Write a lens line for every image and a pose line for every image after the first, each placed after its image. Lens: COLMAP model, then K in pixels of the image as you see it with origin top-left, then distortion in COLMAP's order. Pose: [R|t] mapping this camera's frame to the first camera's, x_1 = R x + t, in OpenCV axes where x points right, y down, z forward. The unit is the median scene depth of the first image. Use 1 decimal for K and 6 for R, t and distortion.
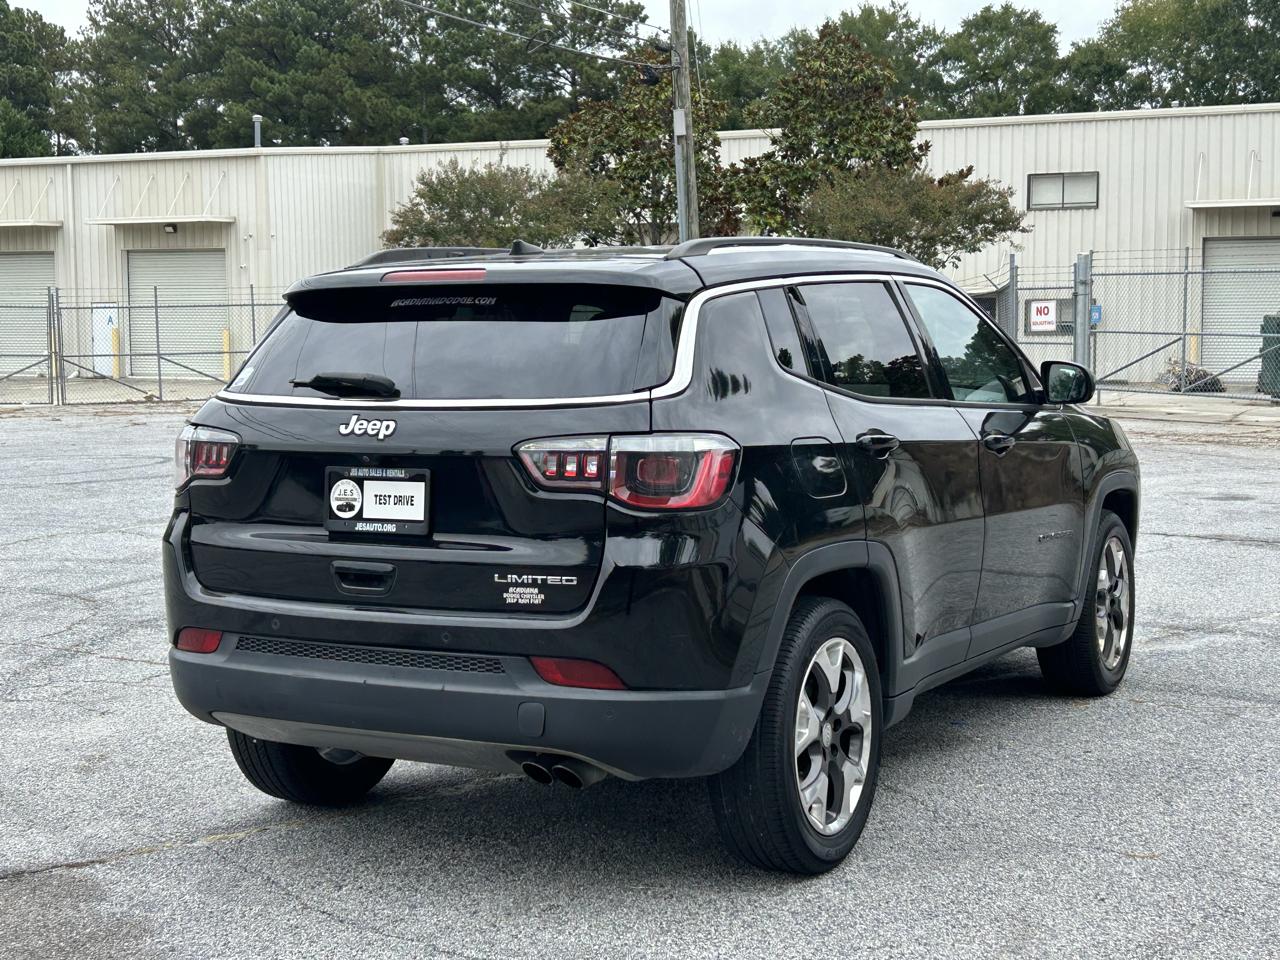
lens RADIAL K [[1889.2, 0, 634.9], [0, 1889.2, 482.4], [0, 0, 1]] dist [0.209654, -0.685419]
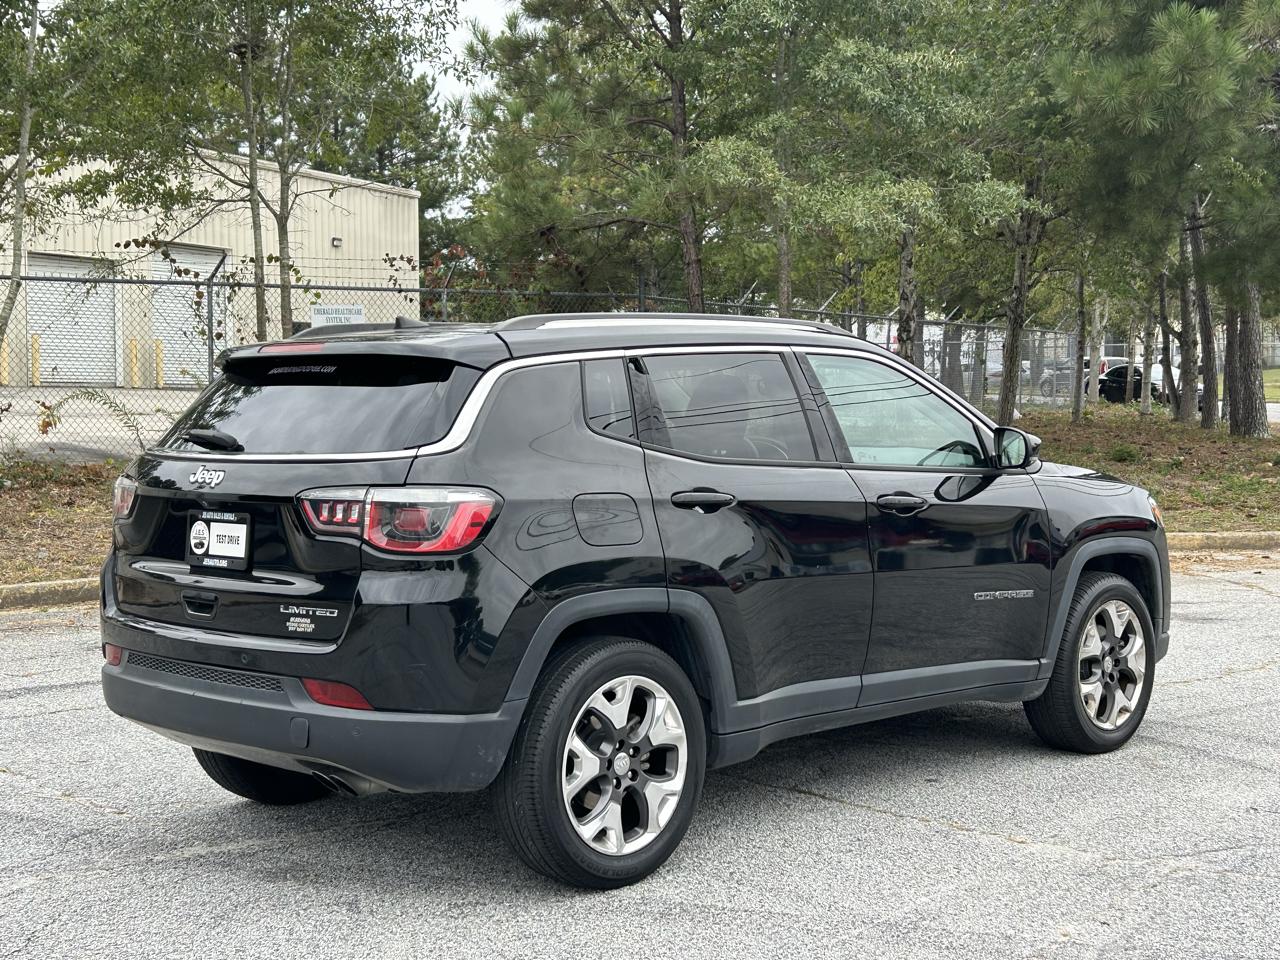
lens RADIAL K [[1794.8, 0, 650.0], [0, 1794.8, 475.3], [0, 0, 1]] dist [0.203955, -0.606489]
pose [[0.965246, 0.017474, -0.260759, 0.346811], [-0.026469, 0.999168, -0.031023, -0.002009], [0.260000, 0.036847, 0.964905, -0.008029]]
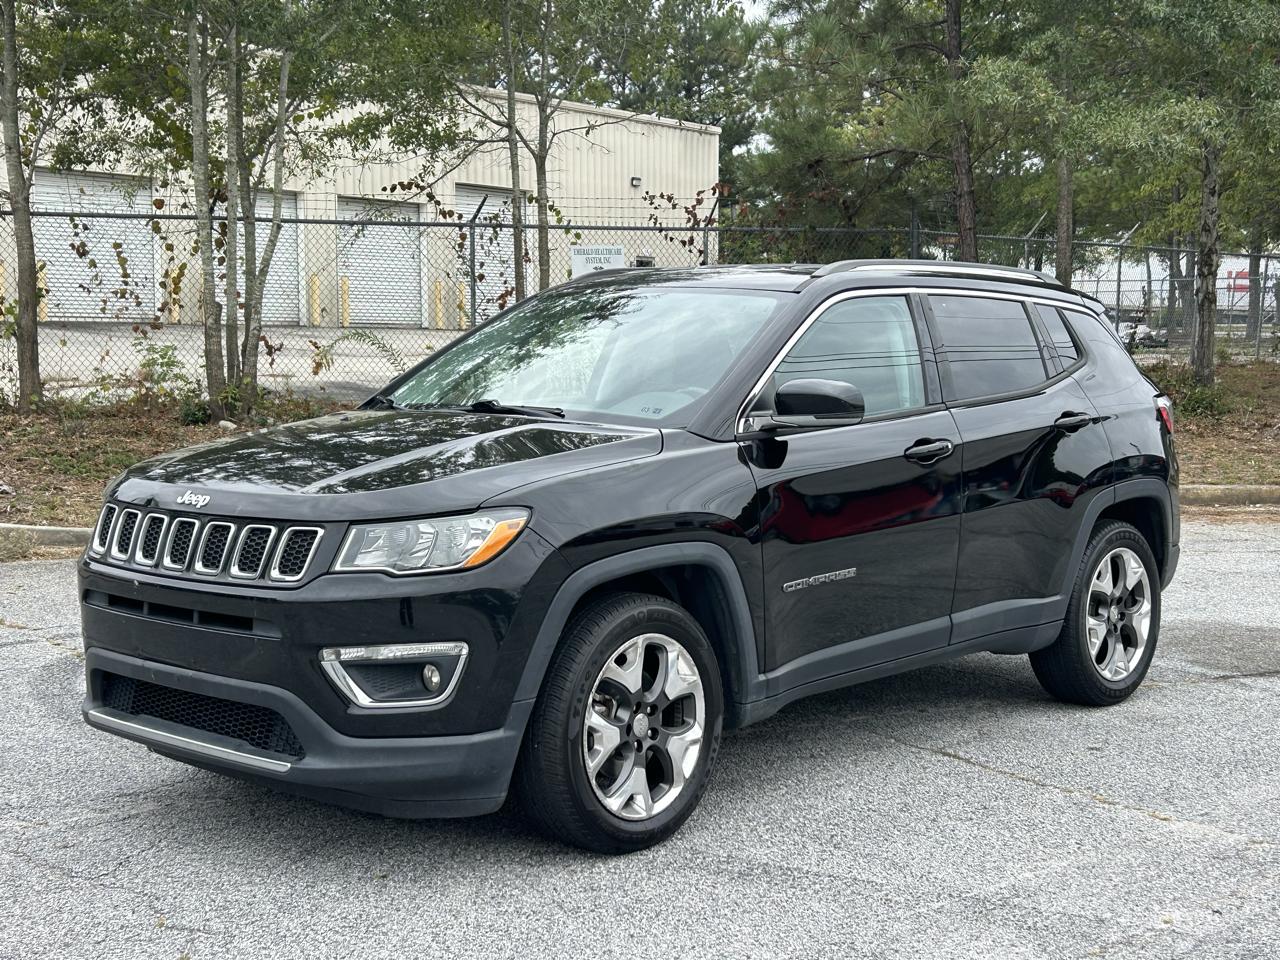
lens RADIAL K [[1813.8, 0, 632.3], [0, 1813.8, 509.6], [0, 0, 1]] dist [0.235625, -0.731392]
pose [[0.900588, 0.048109, -0.432004, 0.443981], [-0.041158, 0.998829, 0.025431, -0.006811], [0.432722, -0.005123, 0.901513, 0.057869]]
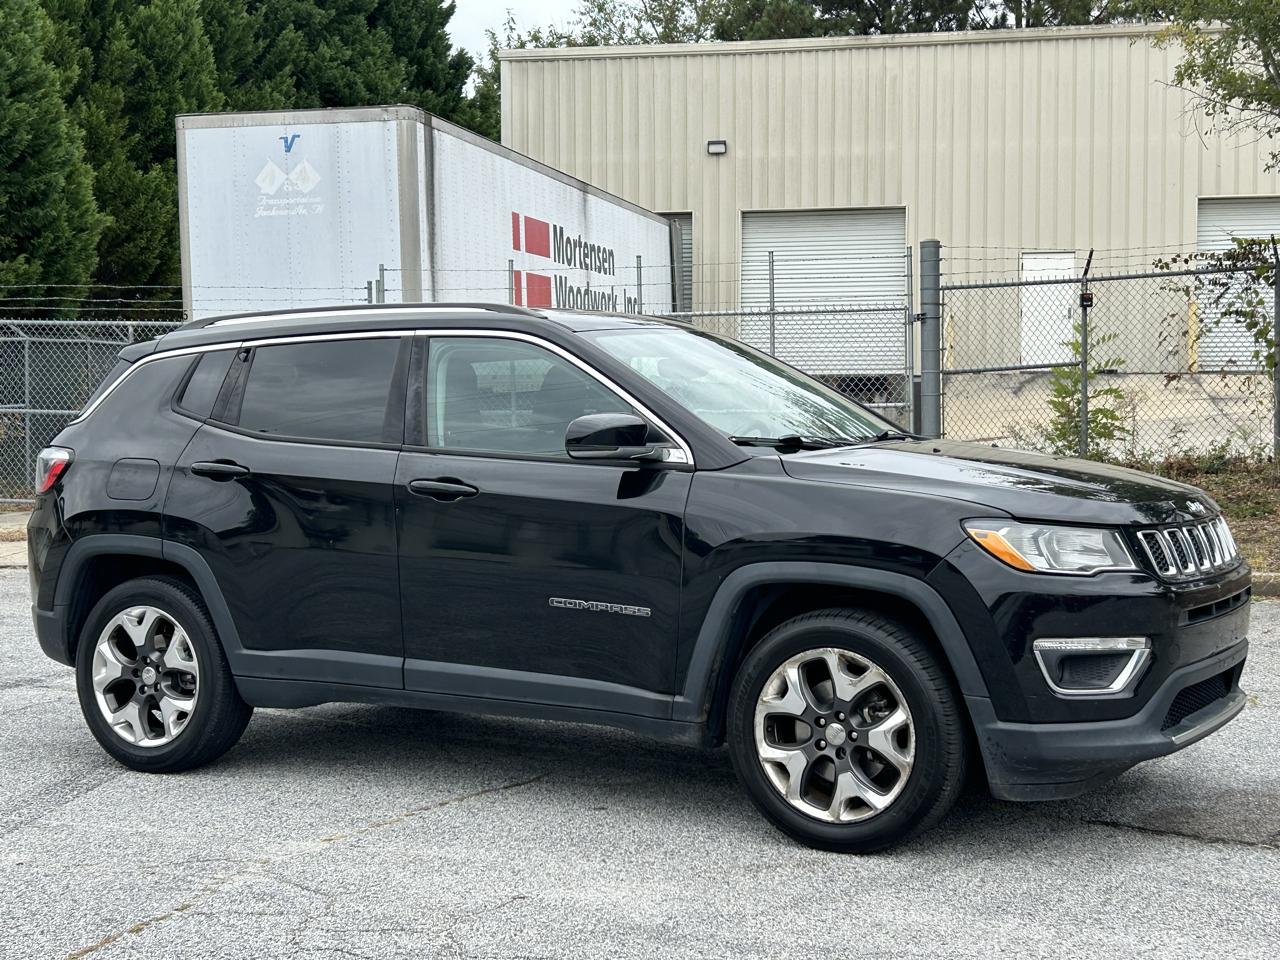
lens RADIAL K [[1889.2, 0, 634.9], [0, 1889.2, 482.4], [0, 0, 1]] dist [0.209654, -0.685419]
pose [[-0.010525, 0.050838, -0.998651, 1.319759], [-0.072123, 0.996067, 0.051467, -0.092507], [0.997340, 0.072567, -0.006817, 1.212430]]
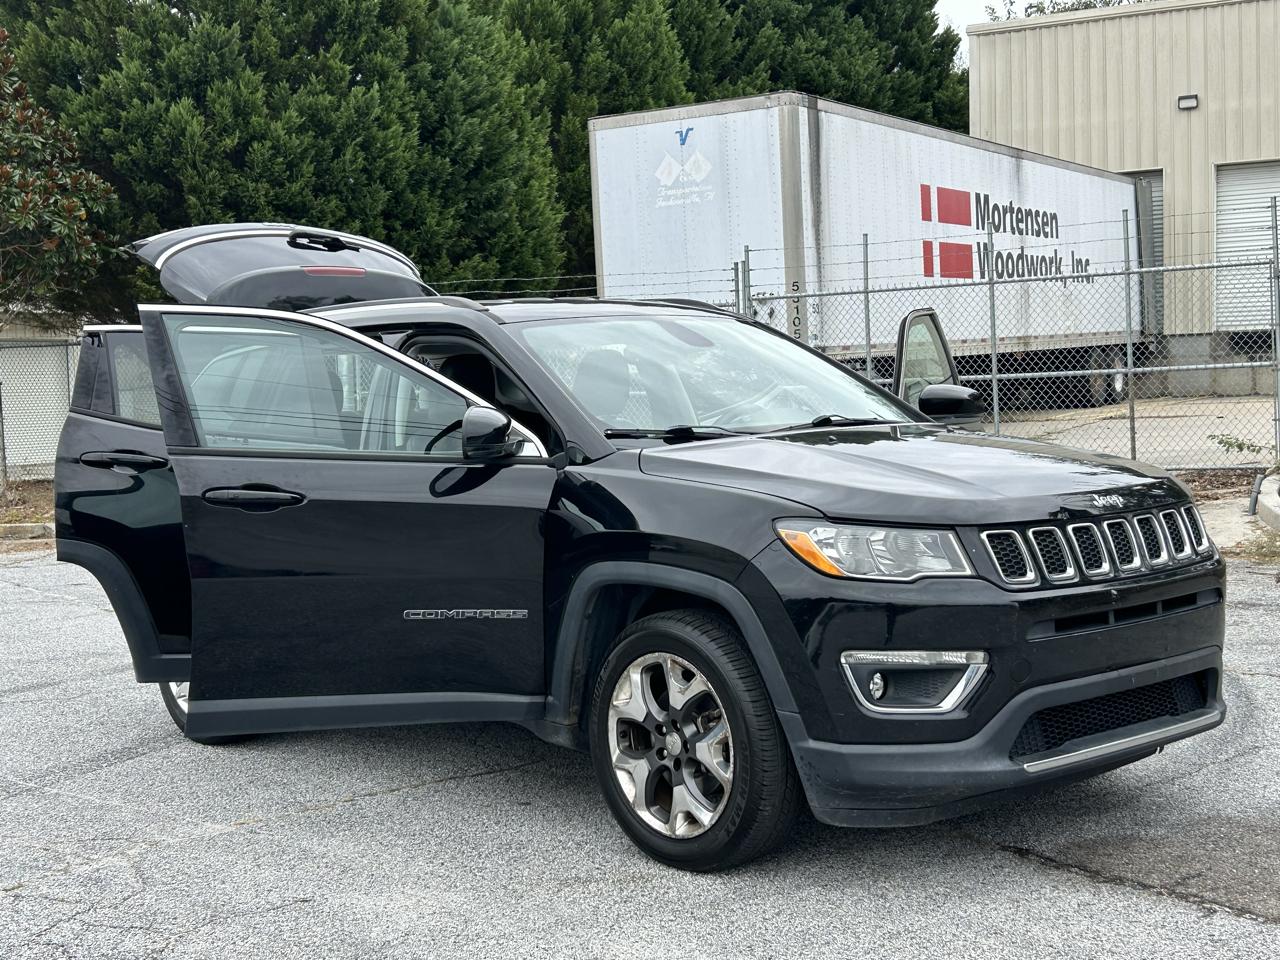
lens RADIAL K [[1746.0, 0, 612.6], [0, 1746.0, 477.4], [0, 0, 1]] dist [0.179040, -0.554370]
pose [[-0.333237, 0.073512, -0.939973, 1.149094], [-0.036488, 0.995203, 0.090767, -0.127203], [0.942137, 0.064544, -0.328956, 1.570830]]
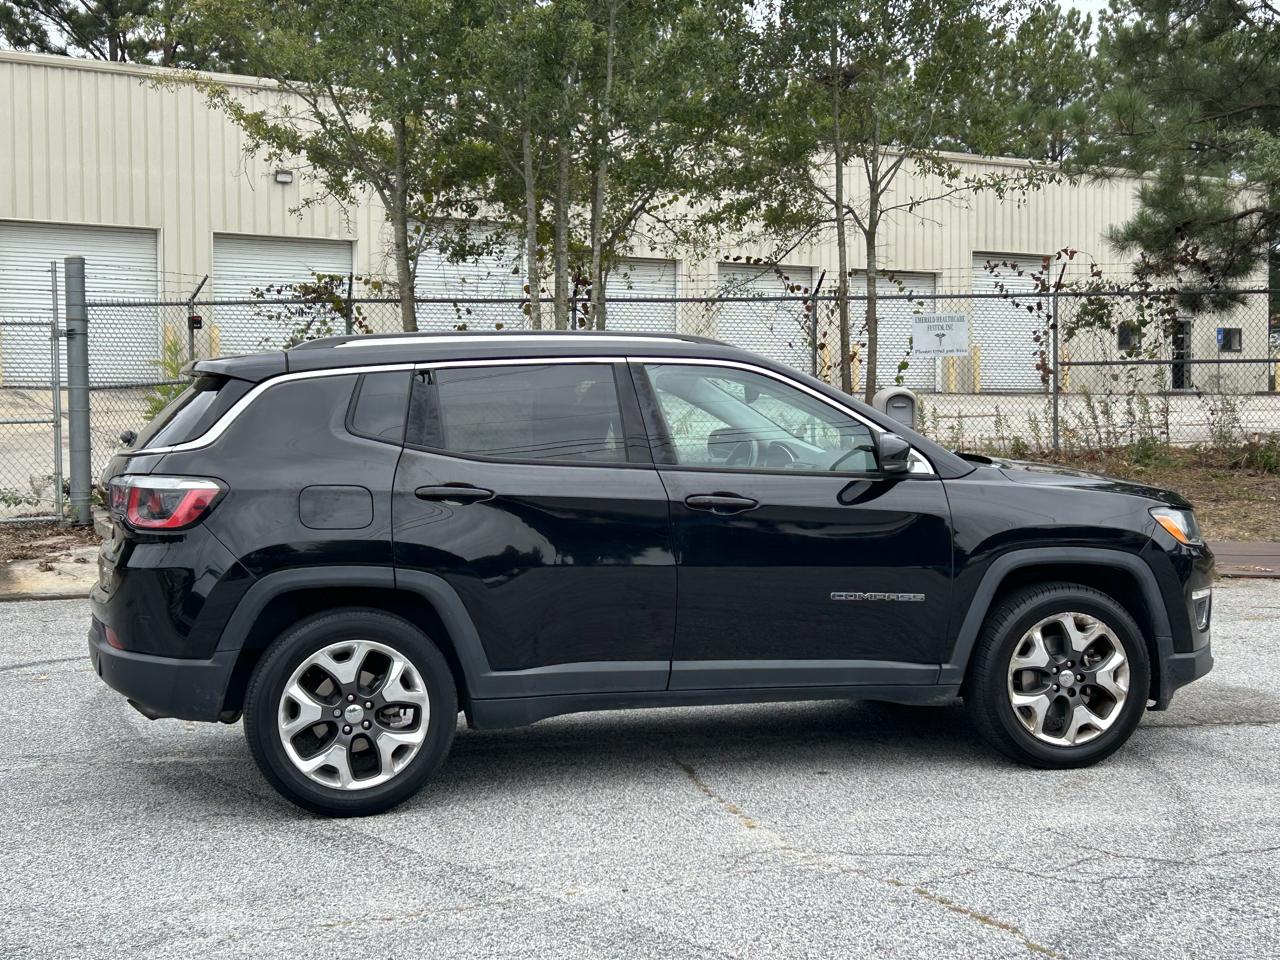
lens RADIAL K [[1794.8, 0, 650.0], [0, 1794.8, 475.3], [0, 0, 1]] dist [0.203955, -0.606489]
pose [[0.703809, 0.032989, -0.709623, 1.003917], [-0.057239, 0.998307, -0.010361, -0.026504], [0.708080, 0.047911, 0.704505, 0.236062]]
